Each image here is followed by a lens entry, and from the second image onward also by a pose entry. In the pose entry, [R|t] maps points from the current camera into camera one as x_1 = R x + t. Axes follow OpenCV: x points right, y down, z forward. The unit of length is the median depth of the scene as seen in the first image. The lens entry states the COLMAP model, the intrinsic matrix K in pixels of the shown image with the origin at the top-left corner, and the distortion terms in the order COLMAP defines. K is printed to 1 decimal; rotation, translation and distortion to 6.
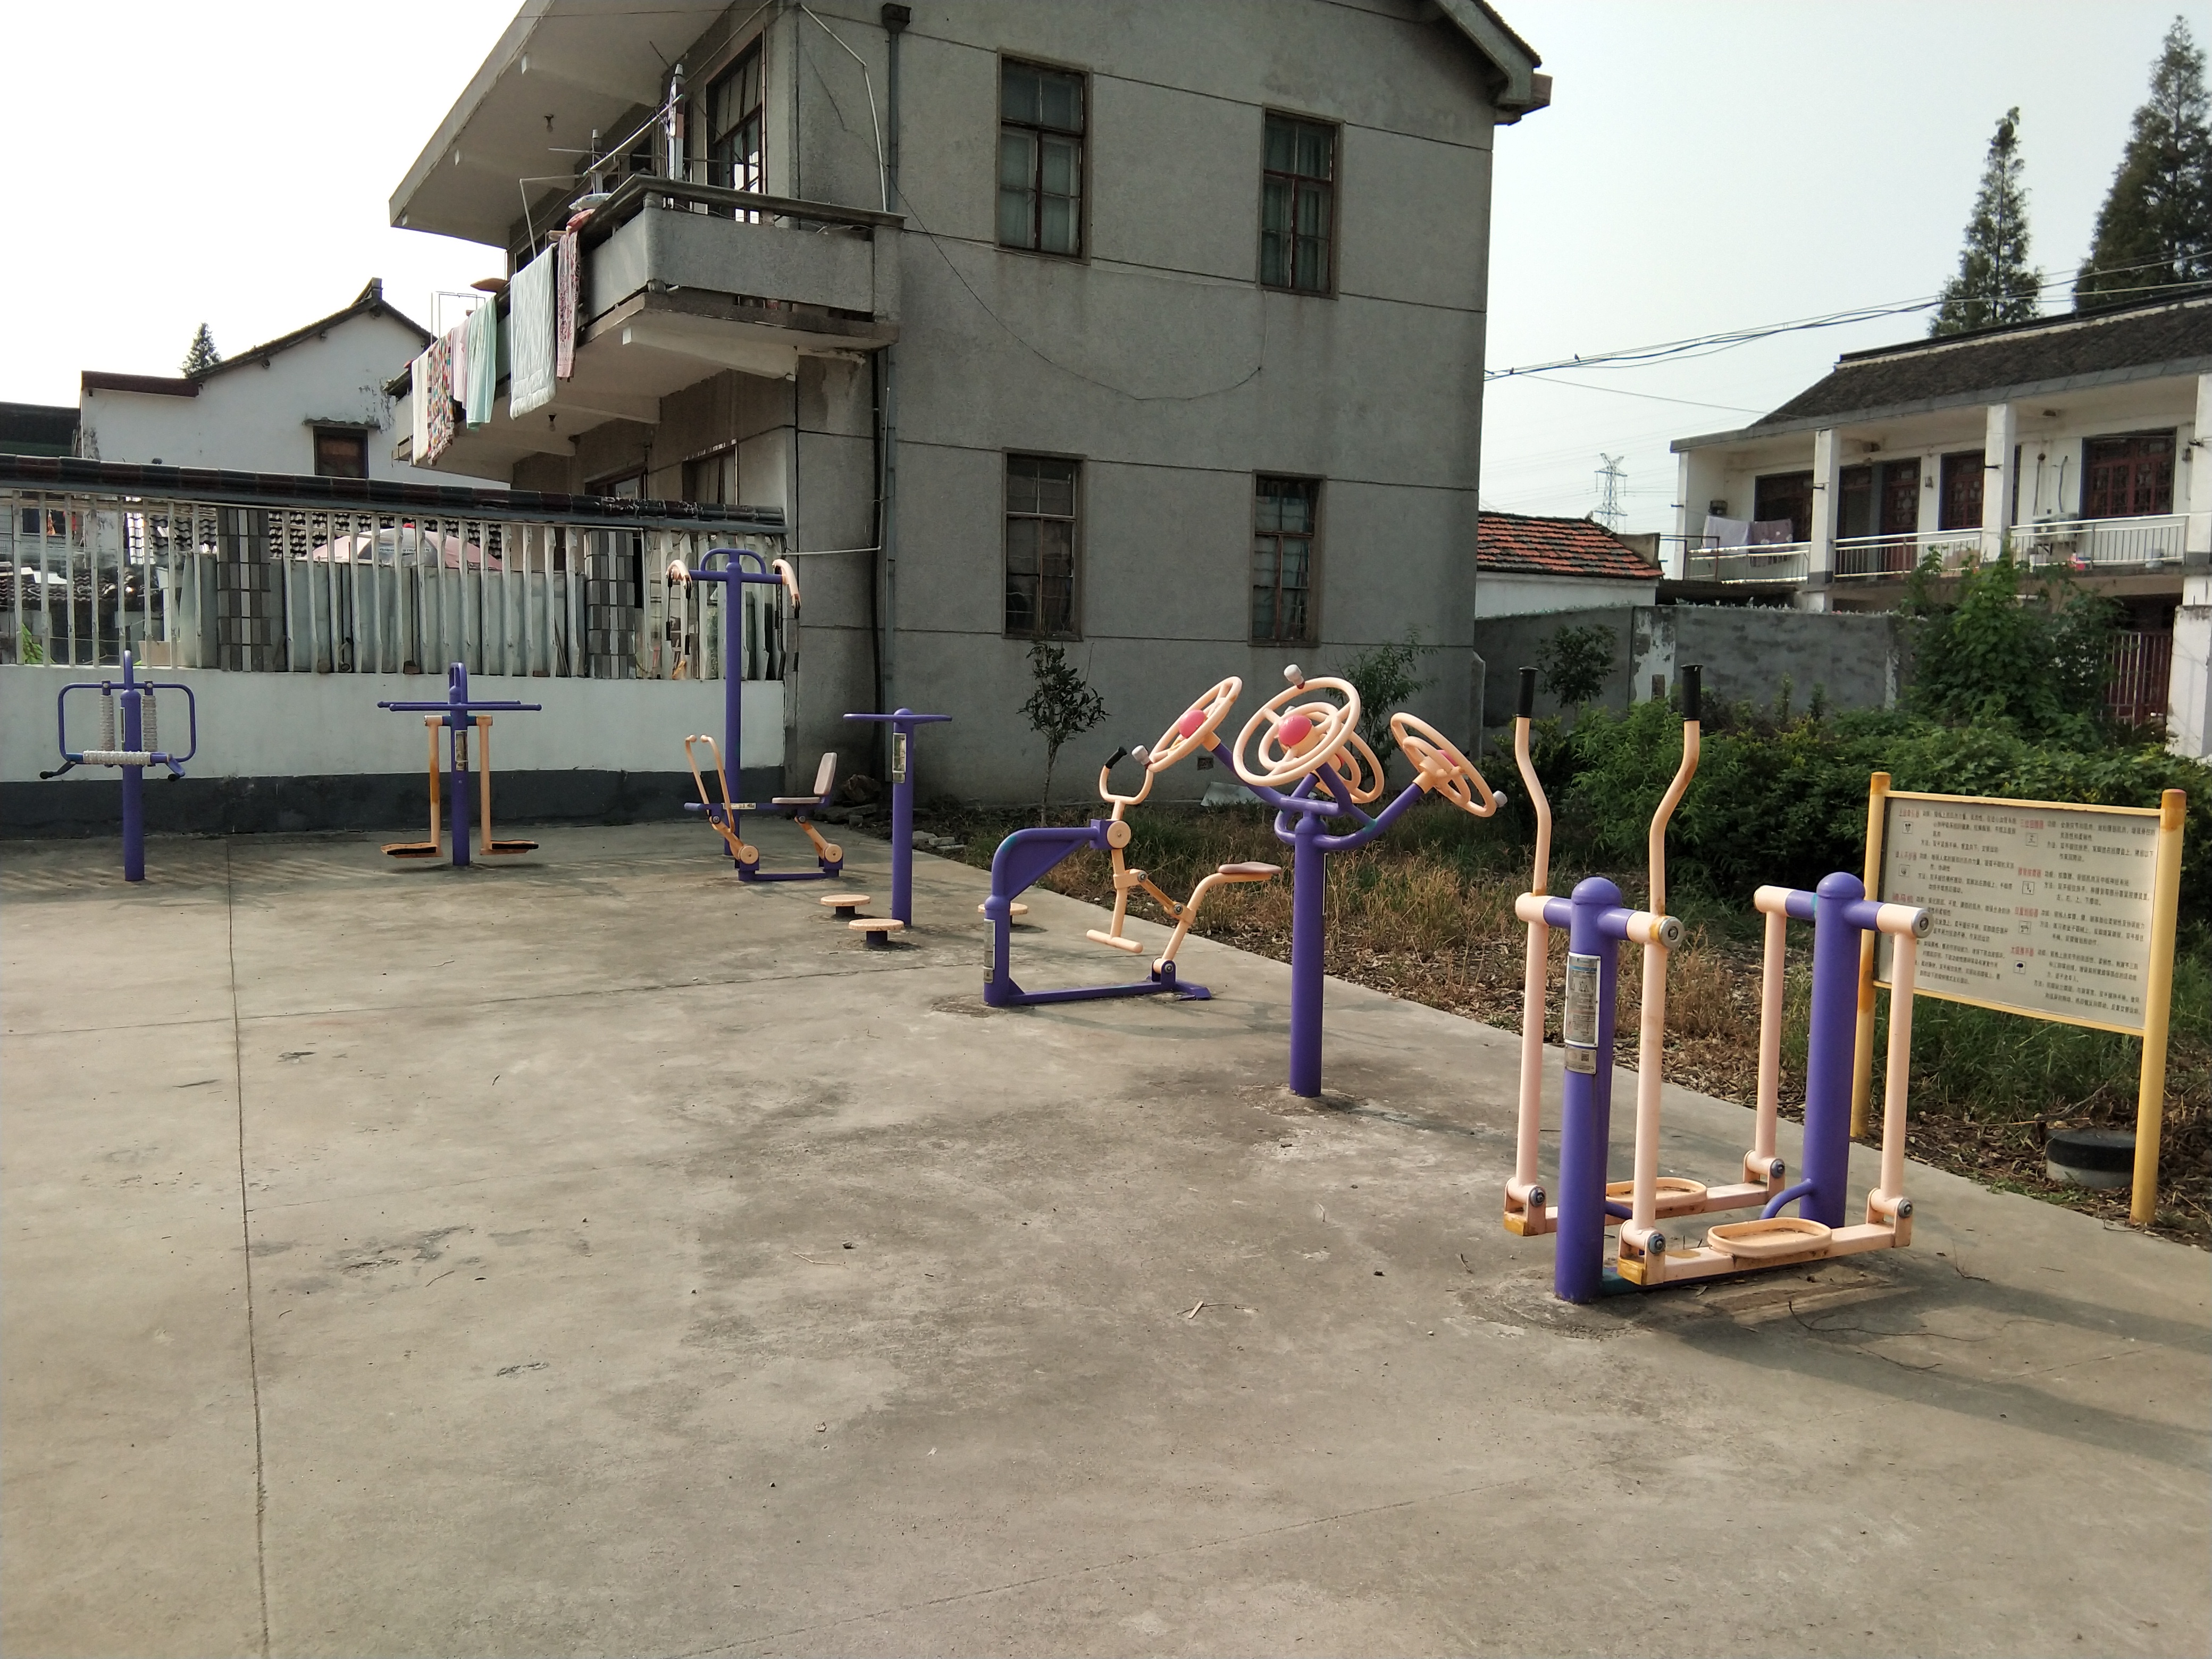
lens RADIAL K [[1774.7, 0, 1085.5], [0, 1774.7, 828.9], [0, 0, 1]] dist [0.080644, -0.109418]
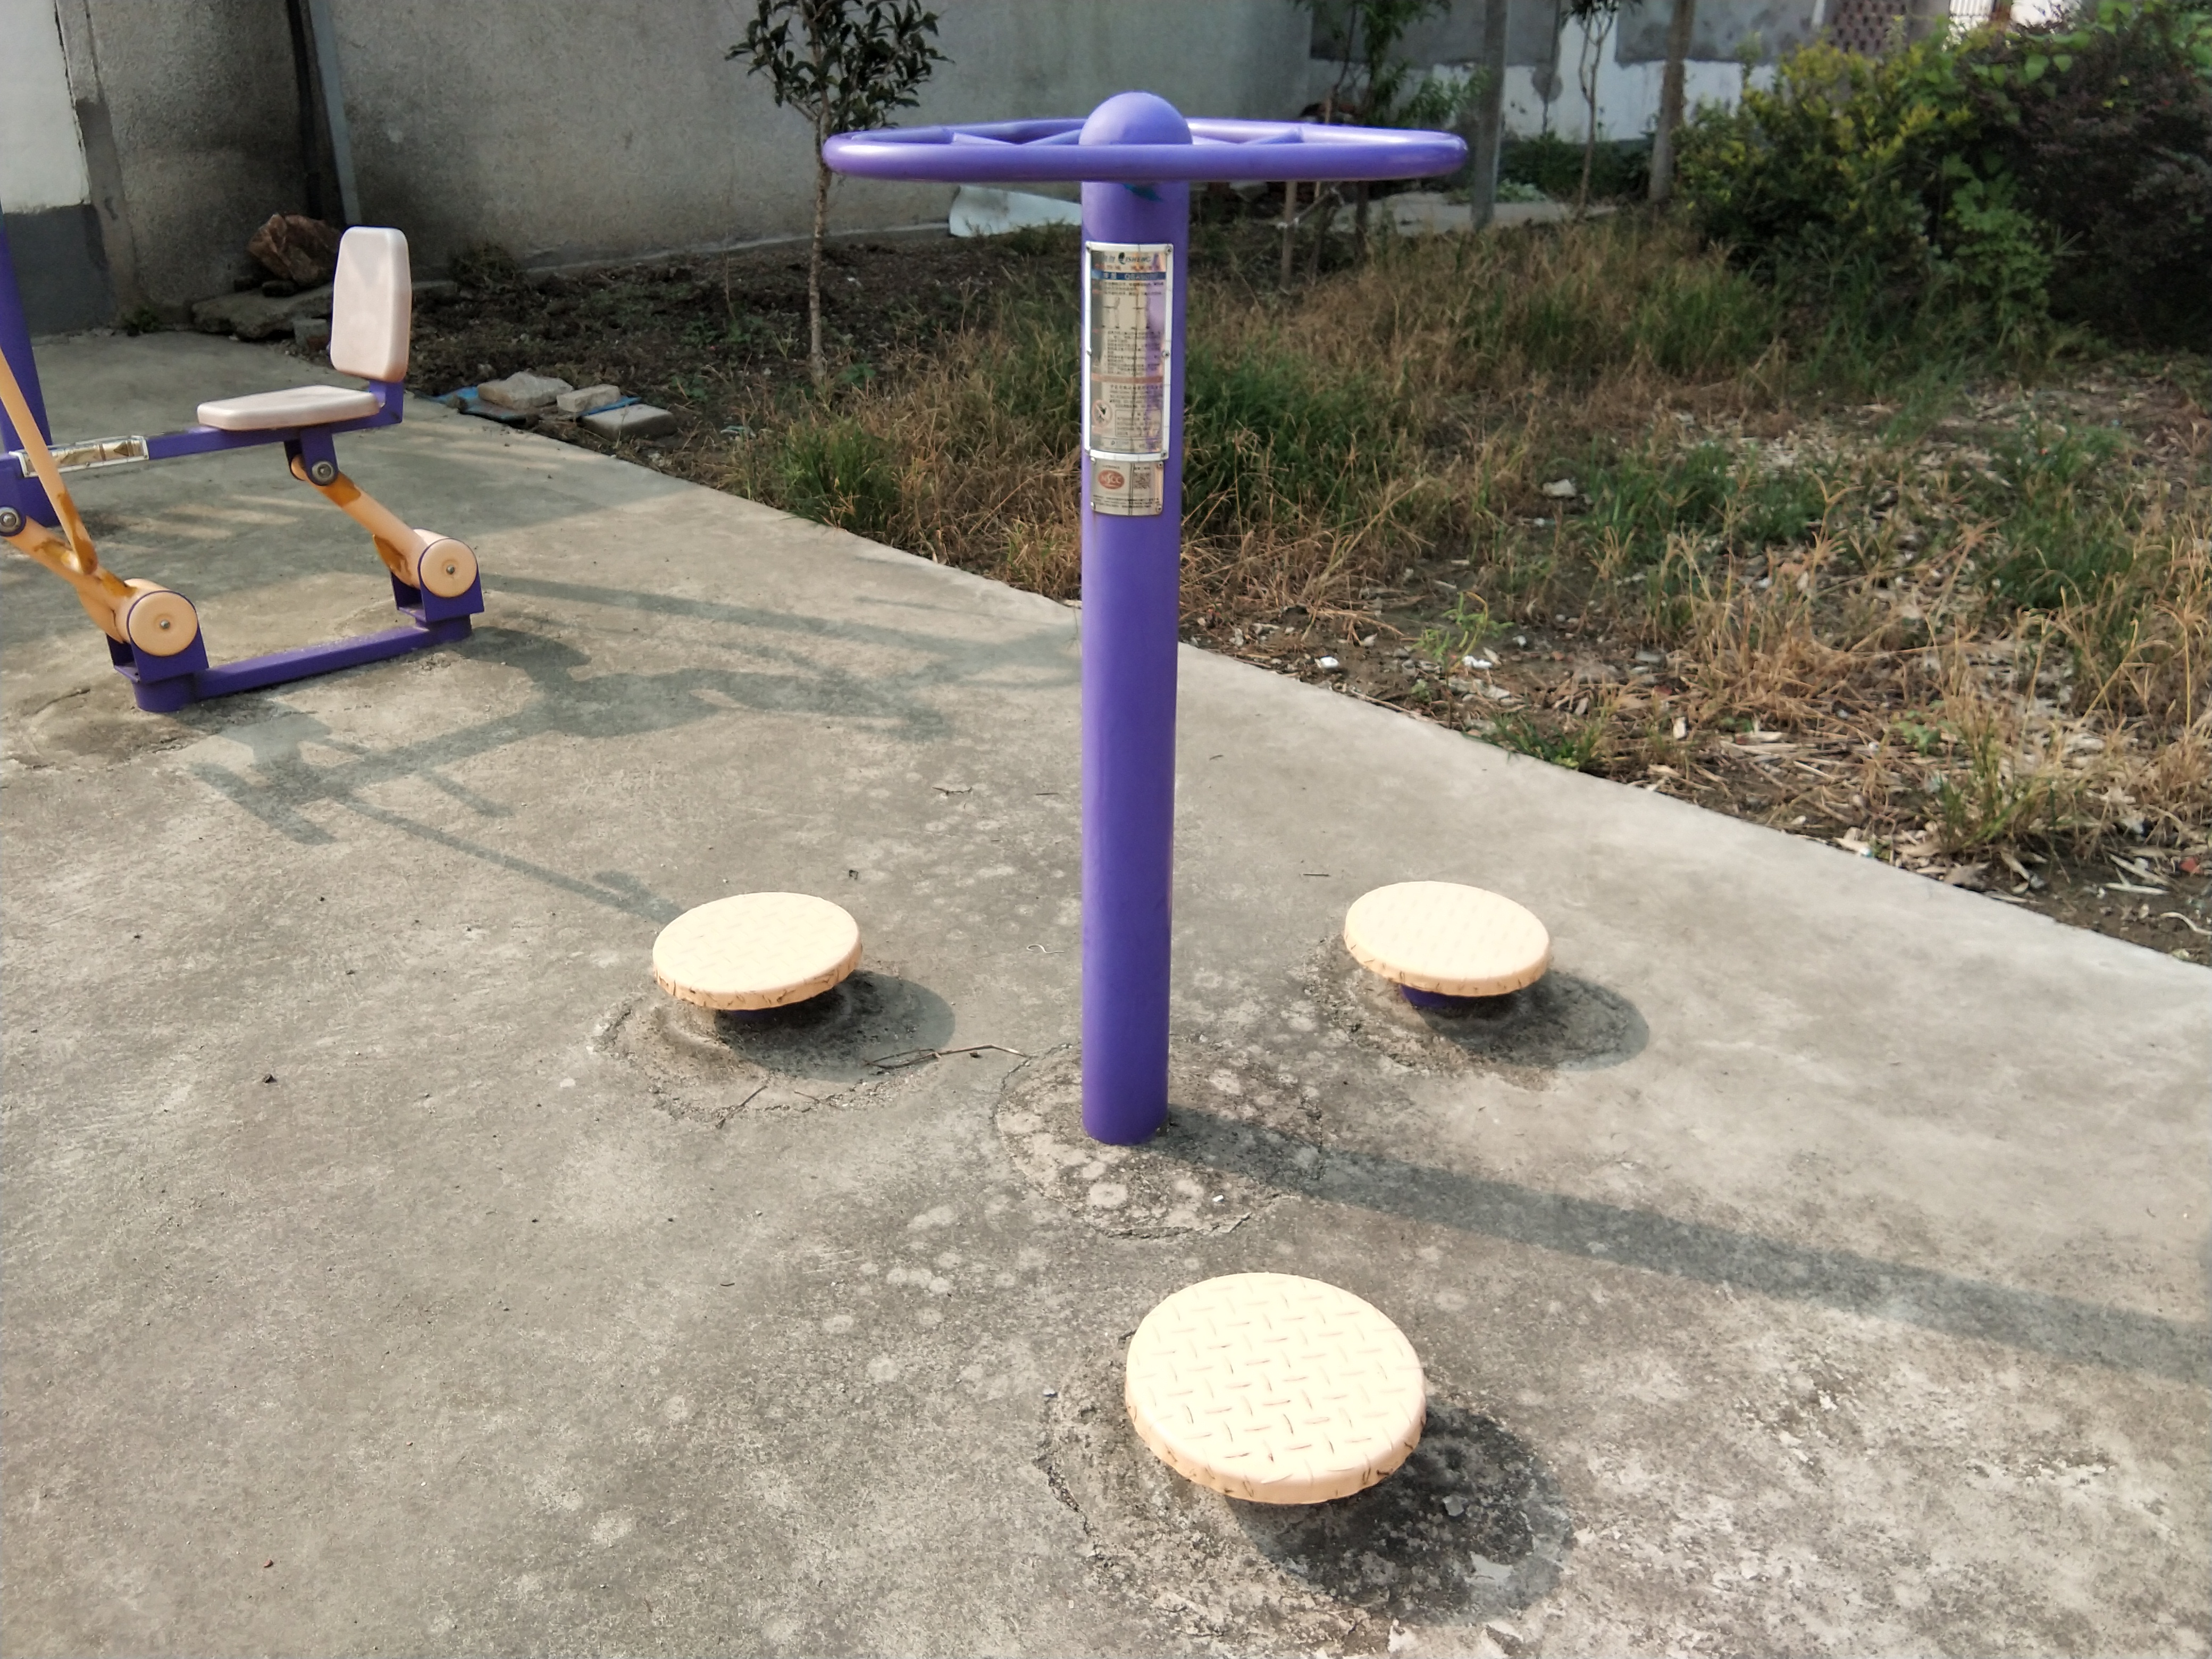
lens RADIAL K [[1774.7, 0, 1086.4], [0, 1774.7, 825.0], [0, 0, 1]] dist [0.080644, -0.109418]
pose [[0.937824, -0.155304, 0.310429, -0.156036], [0.038953, 0.935763, 0.350471, -0.055937], [-0.344918, -0.316588, 0.883631, 0.747812]]
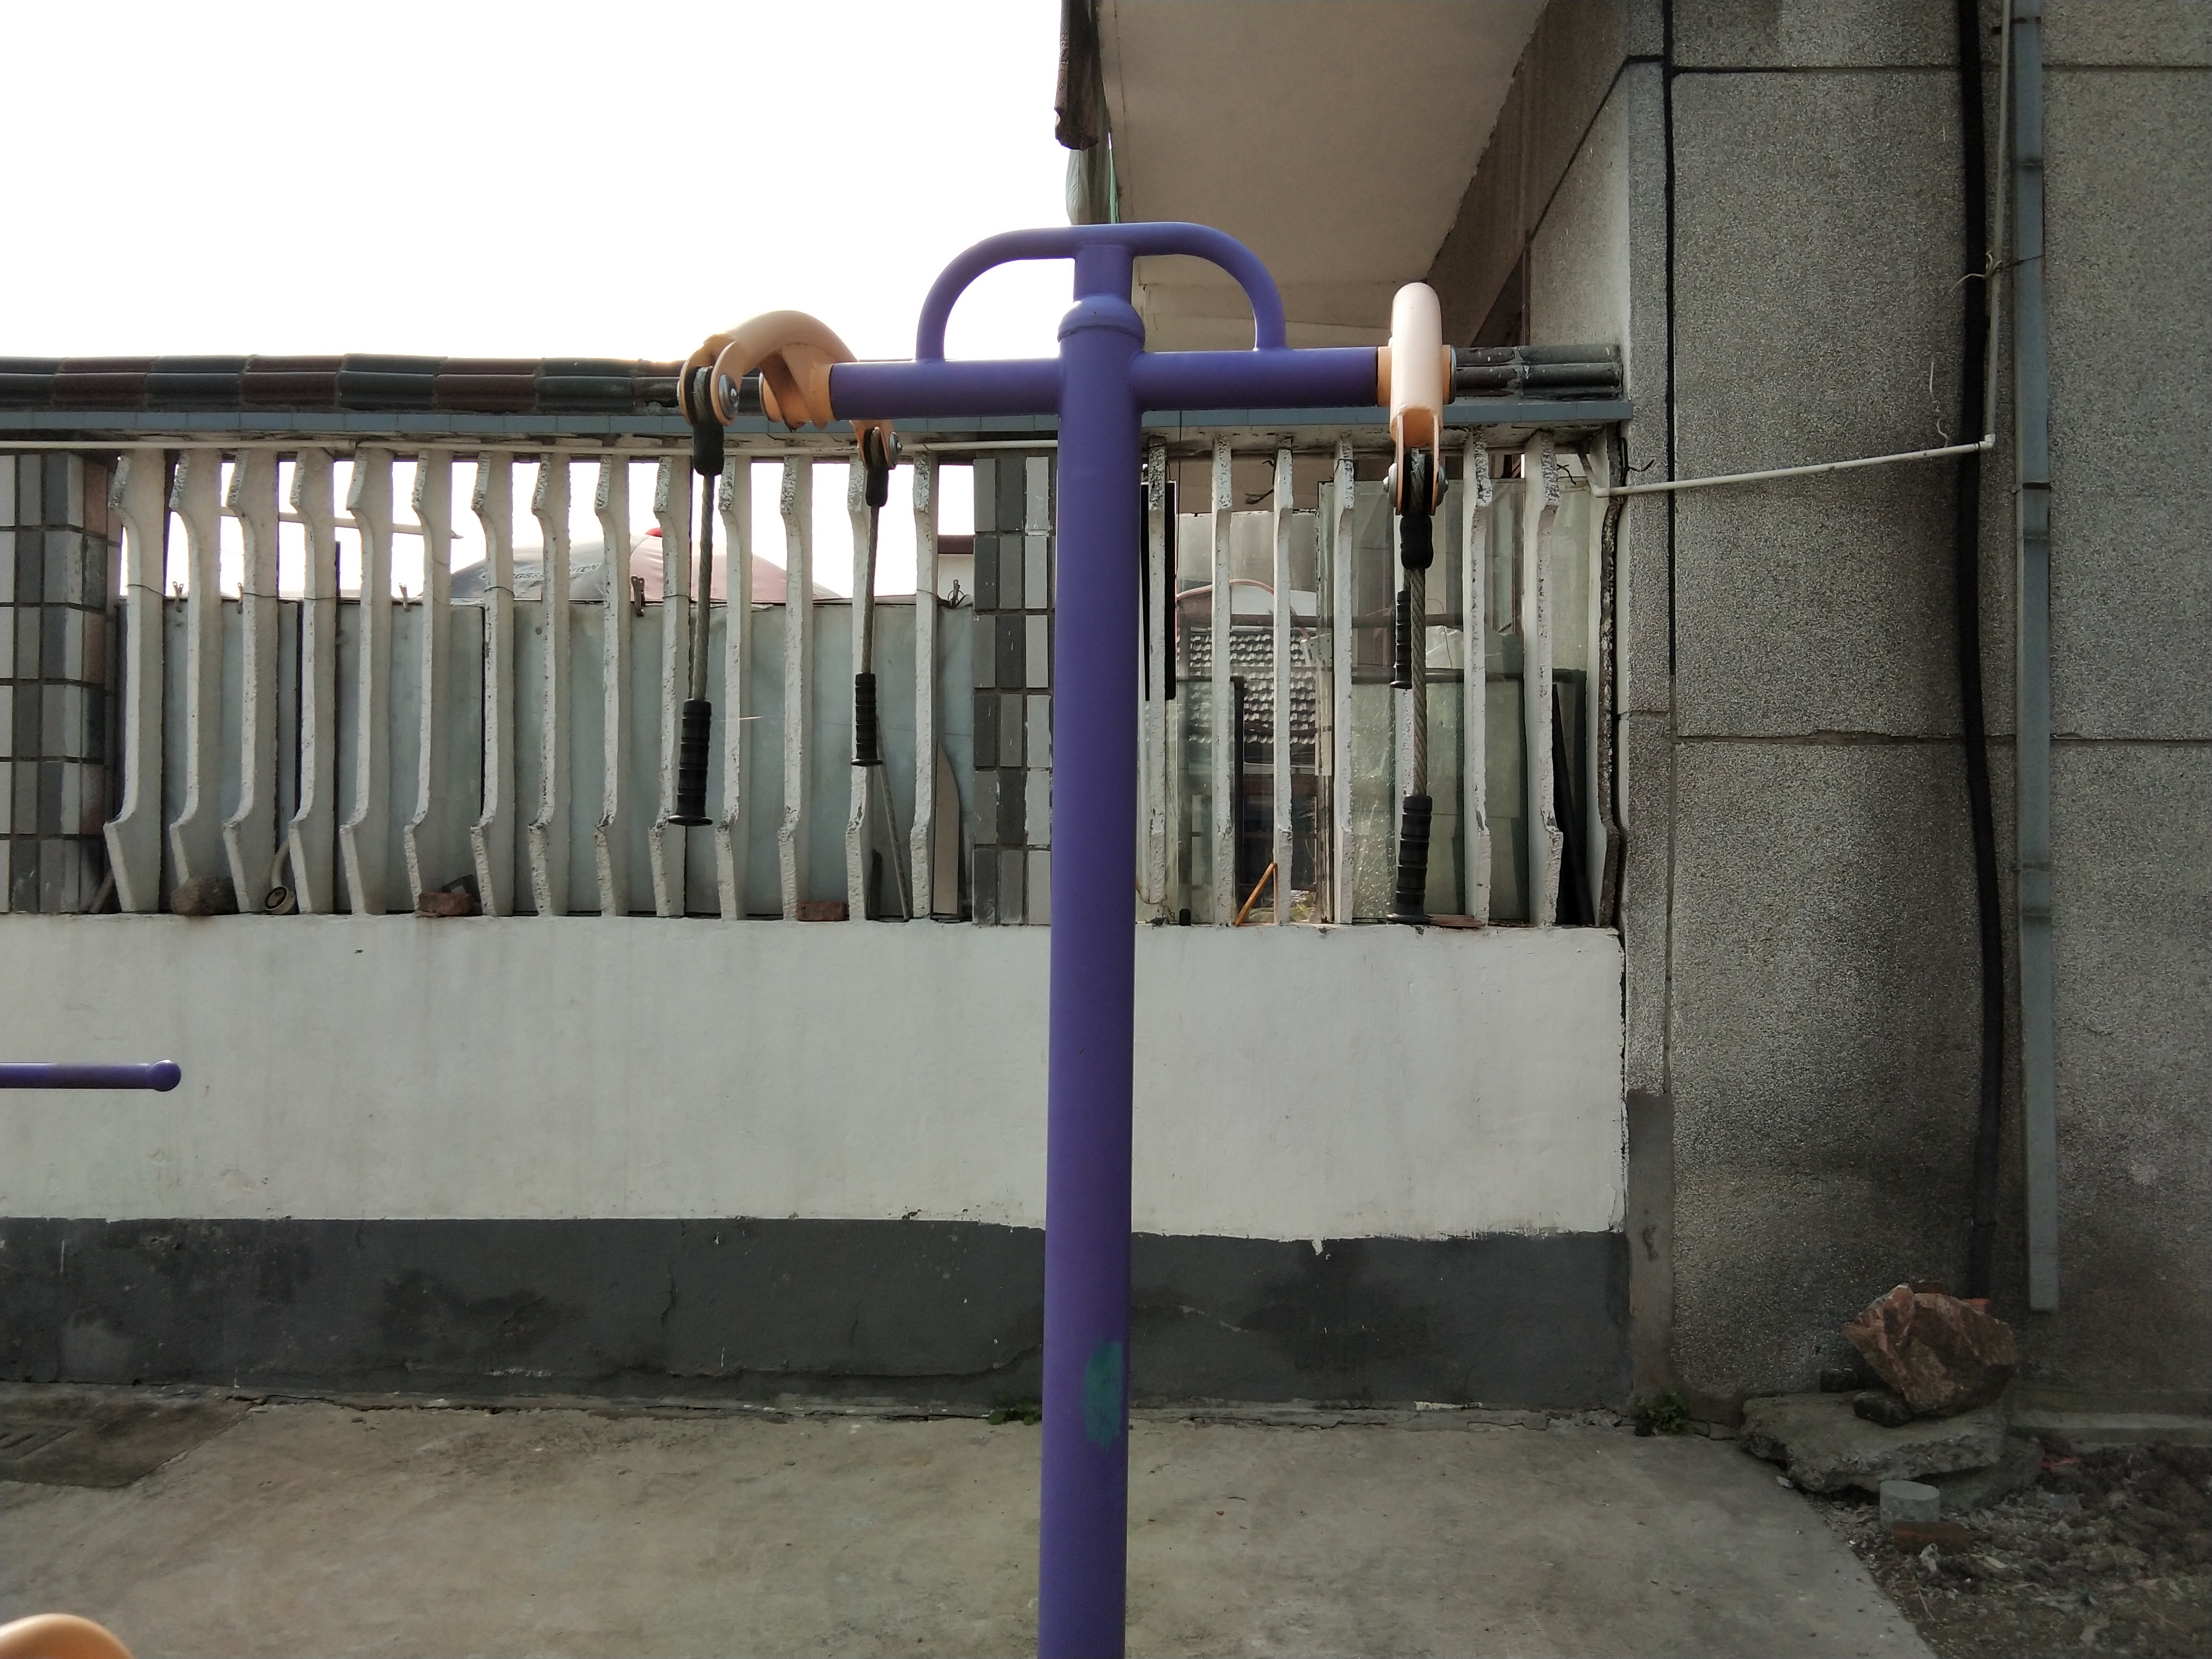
lens RADIAL K [[1774.7, 0, 1092.7], [0, 1774.7, 786.8], [0, 0, 1]] dist [0.080644, -0.109418]
pose [[0.843025, -0.035227, -0.536720, -0.127743], [-0.039568, 0.991088, -0.127199, -0.097438], [0.536417, 0.128469, 0.834118, 1.053015]]
